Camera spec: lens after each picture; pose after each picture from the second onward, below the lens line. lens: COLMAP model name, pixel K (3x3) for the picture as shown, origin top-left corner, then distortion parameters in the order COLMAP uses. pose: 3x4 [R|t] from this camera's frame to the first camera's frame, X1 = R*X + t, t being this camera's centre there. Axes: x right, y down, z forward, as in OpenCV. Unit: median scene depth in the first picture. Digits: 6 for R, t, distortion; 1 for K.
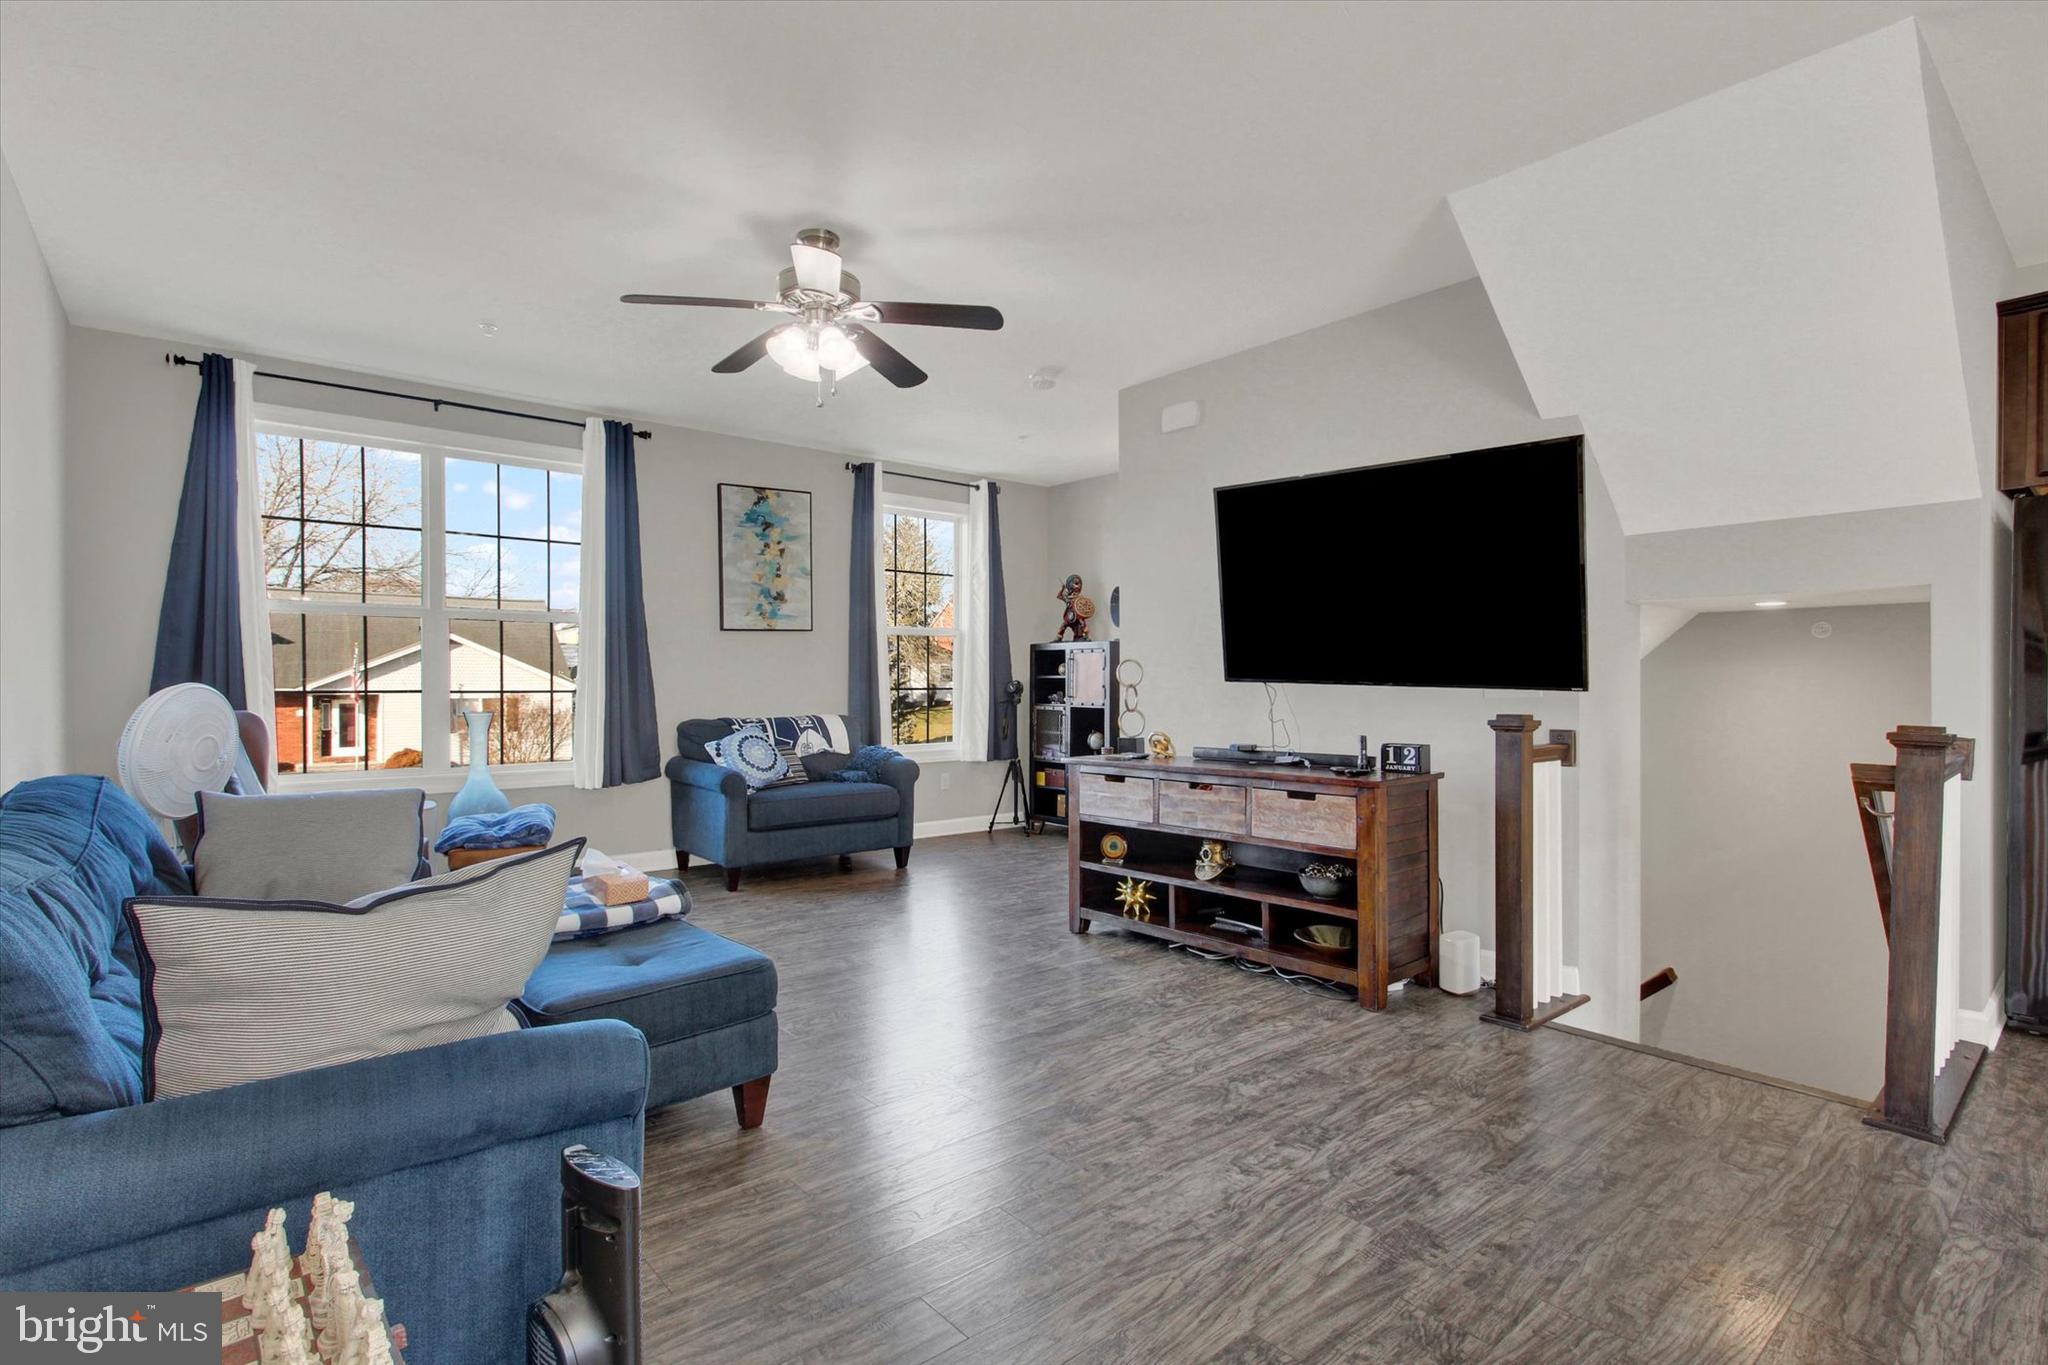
lens RADIAL K [[979.3, 0, 1024.0], [0, 979.3, 682.5], [0, 0, 1]] dist [-0.013296, 0.000688]
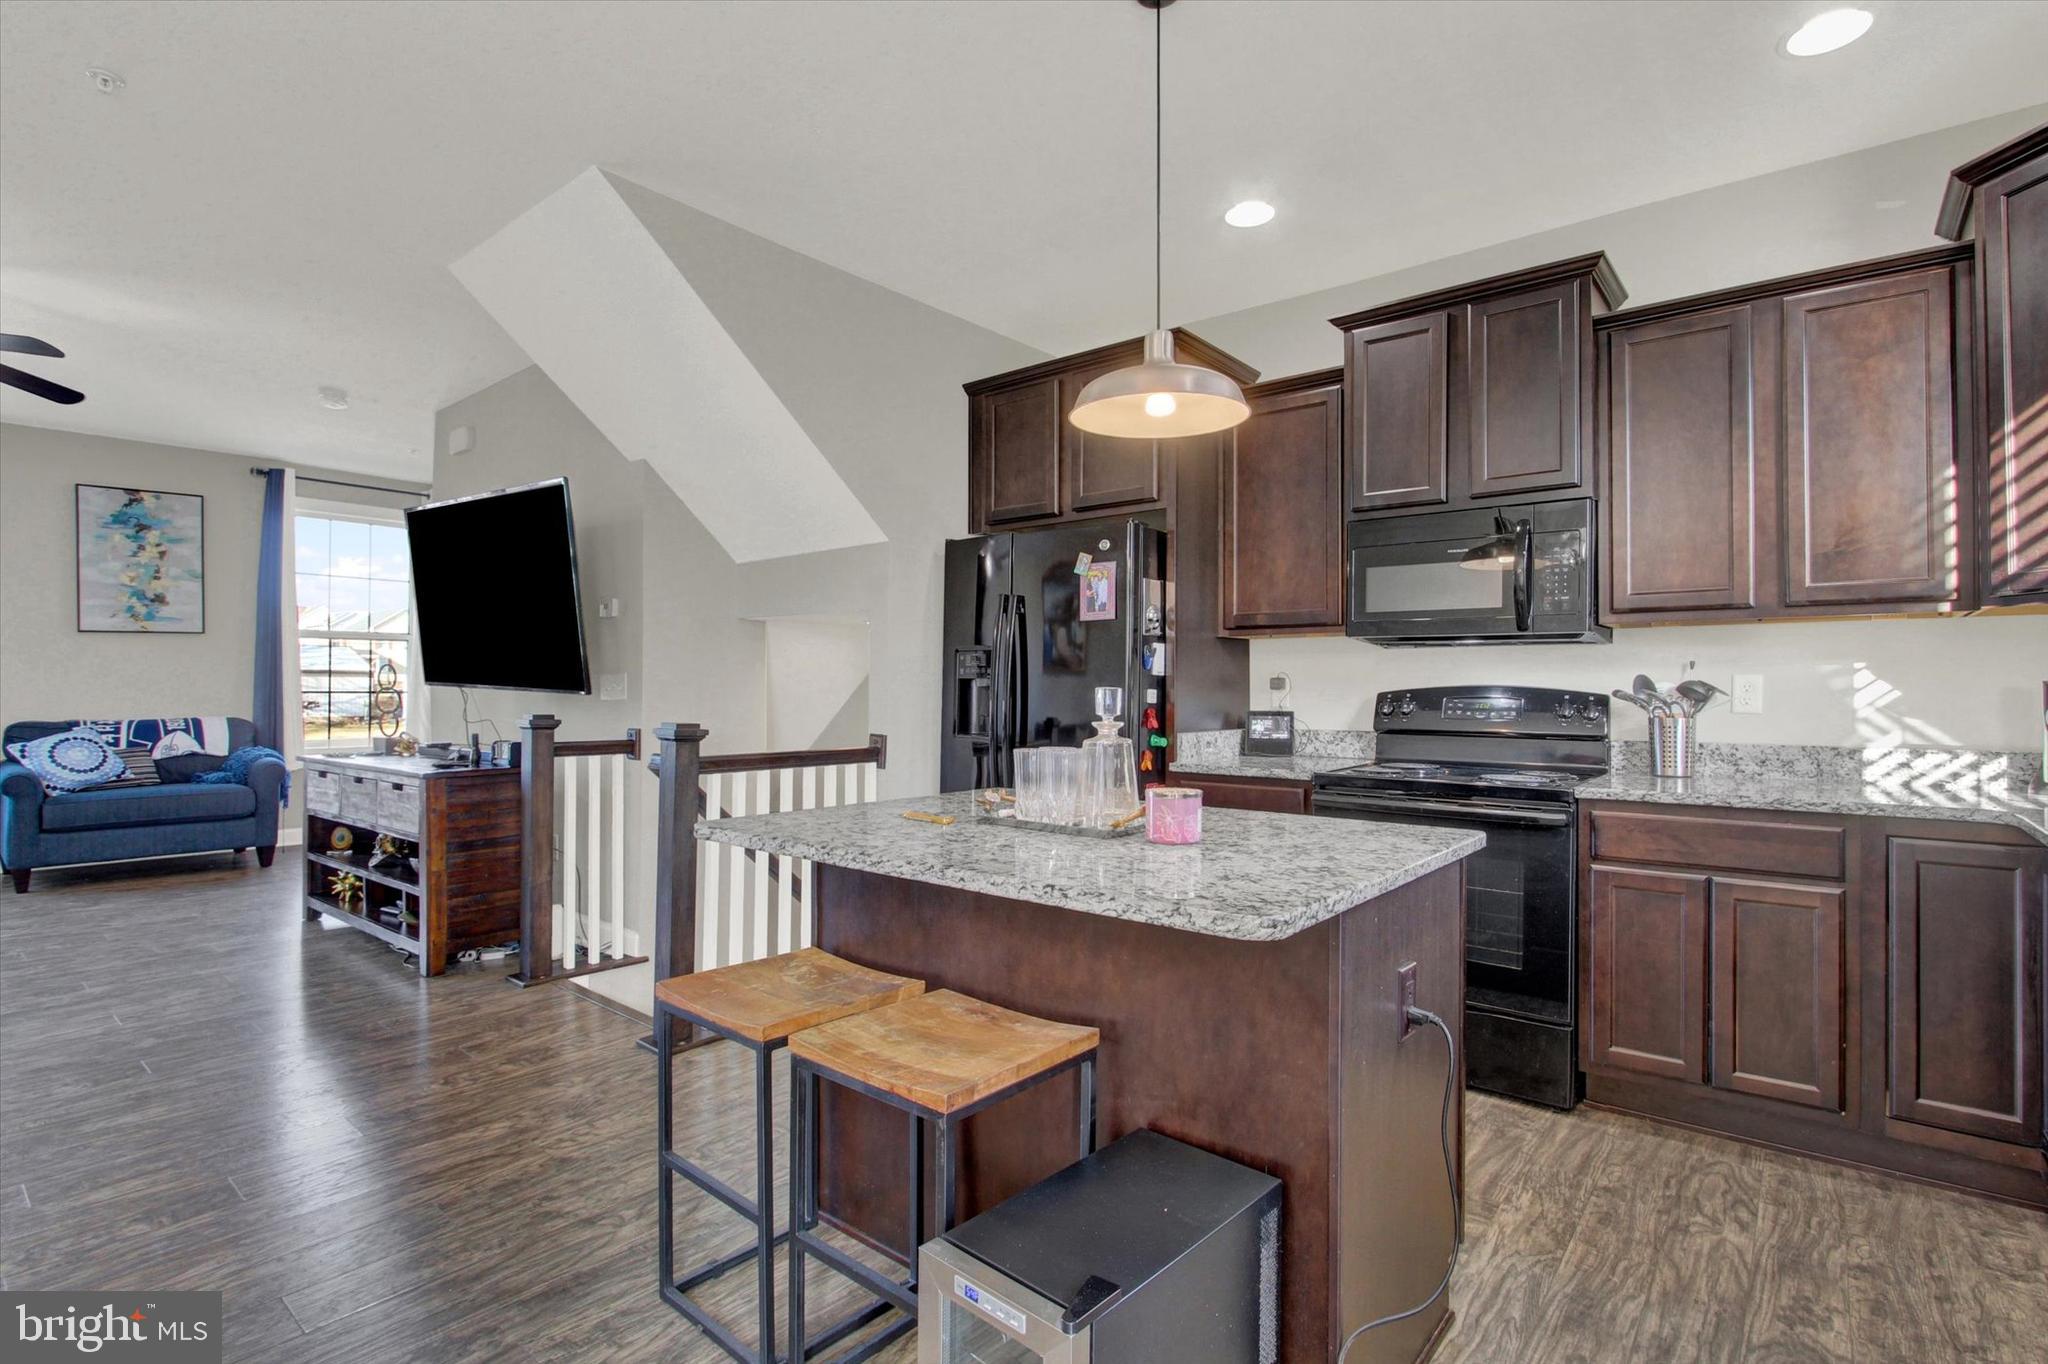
lens RADIAL K [[989.0, 0, 1028.2], [0, 989.0, 672.1], [0, 0, 1]] dist [-0.012018, 0.004671]
pose [[0.987069, 0.007679, 0.160110, 0.491453], [-0.005137, 0.999854, -0.016284, -0.000984], [-0.160211, 0.015251, 0.986965, -0.139981]]
